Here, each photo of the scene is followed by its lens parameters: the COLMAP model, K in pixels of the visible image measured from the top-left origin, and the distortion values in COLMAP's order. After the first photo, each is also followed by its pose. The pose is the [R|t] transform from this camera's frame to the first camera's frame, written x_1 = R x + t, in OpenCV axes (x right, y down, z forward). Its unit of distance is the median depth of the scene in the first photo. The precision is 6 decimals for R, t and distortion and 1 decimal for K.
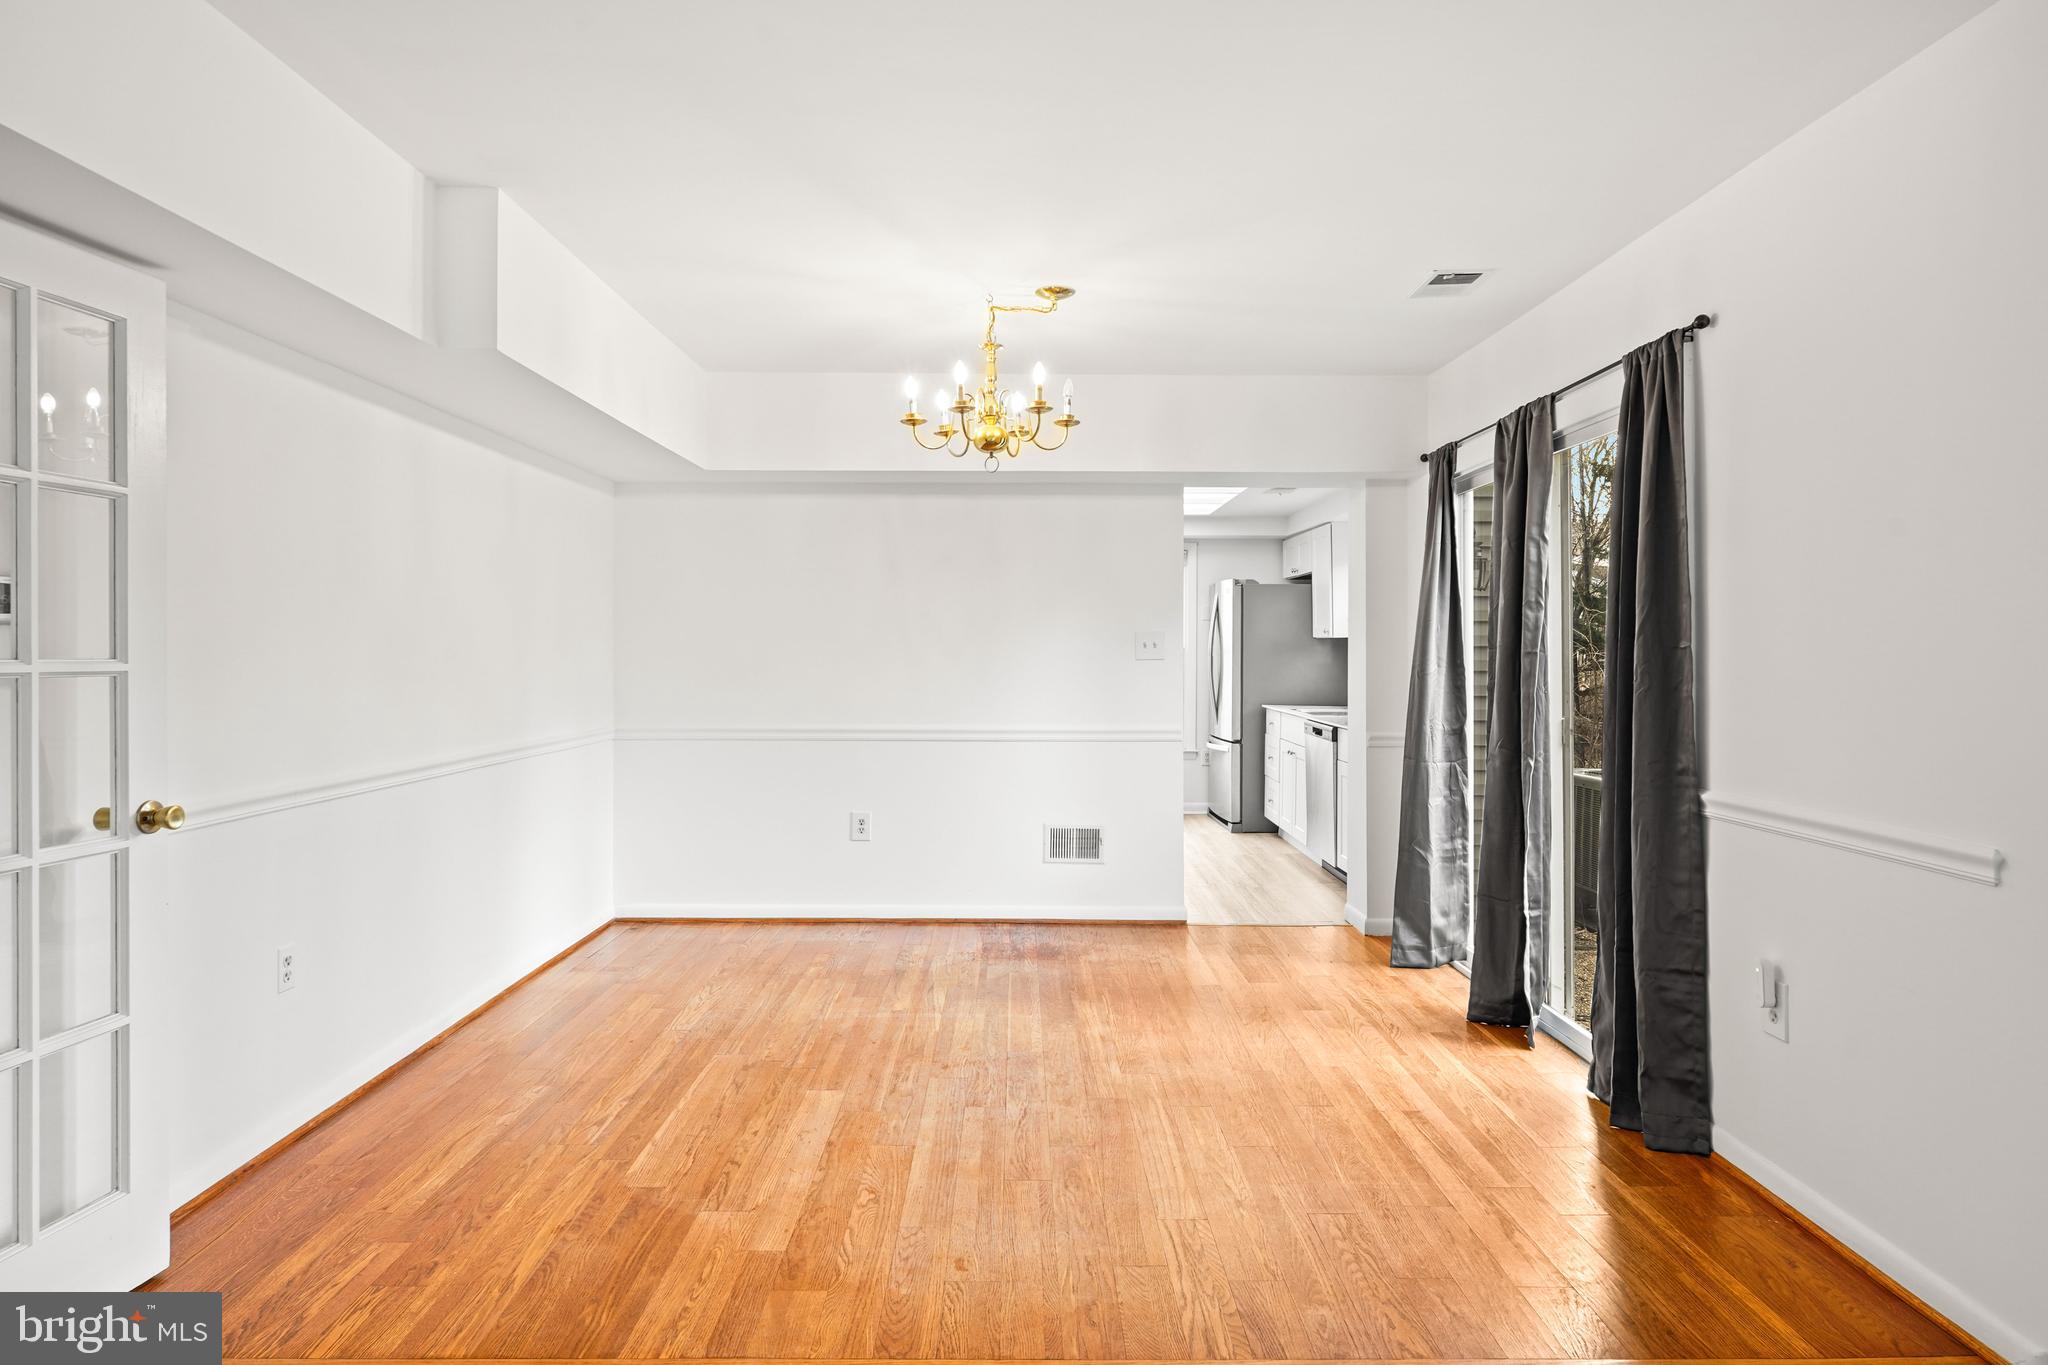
lens RADIAL K [[1197.9, 0, 1018.5], [0, 1197.9, 646.4], [0, 0, 1]] dist [-0.001459, 0.002804]
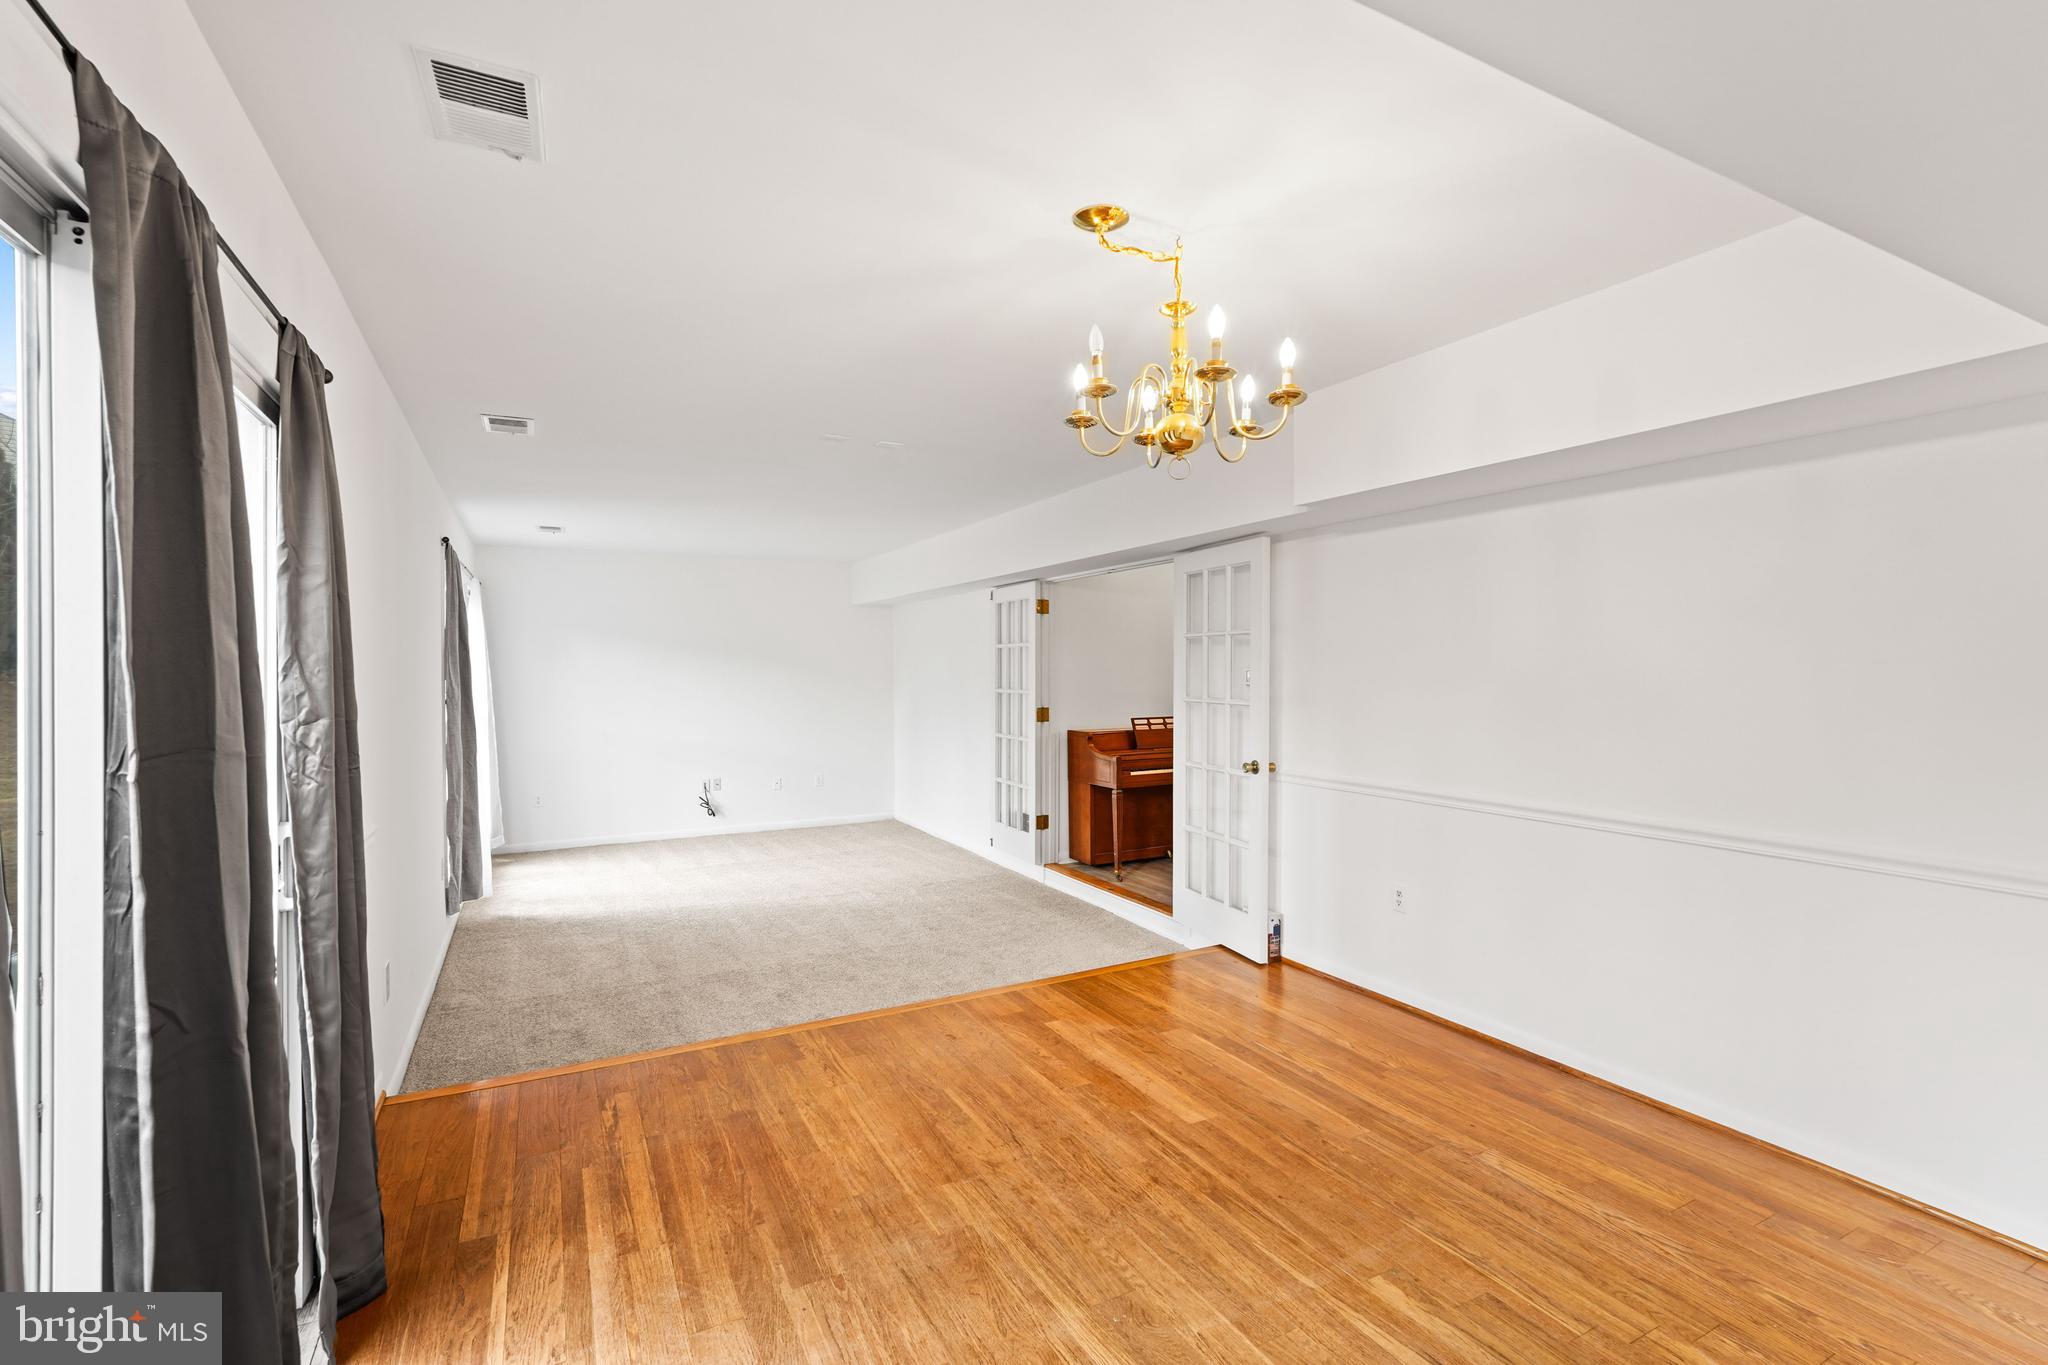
lens RADIAL K [[917.6, 0, 1019.1], [0, 917.6, 674.4], [0, 0, 1]] dist [-0.024488, 0.012823]
pose [[-0.887634, 0.003140, -0.460539, 0.329399], [0.002698, 0.999995, 0.001618, -0.028899], [0.460542, 0.000193, -0.887638, 1.495004]]
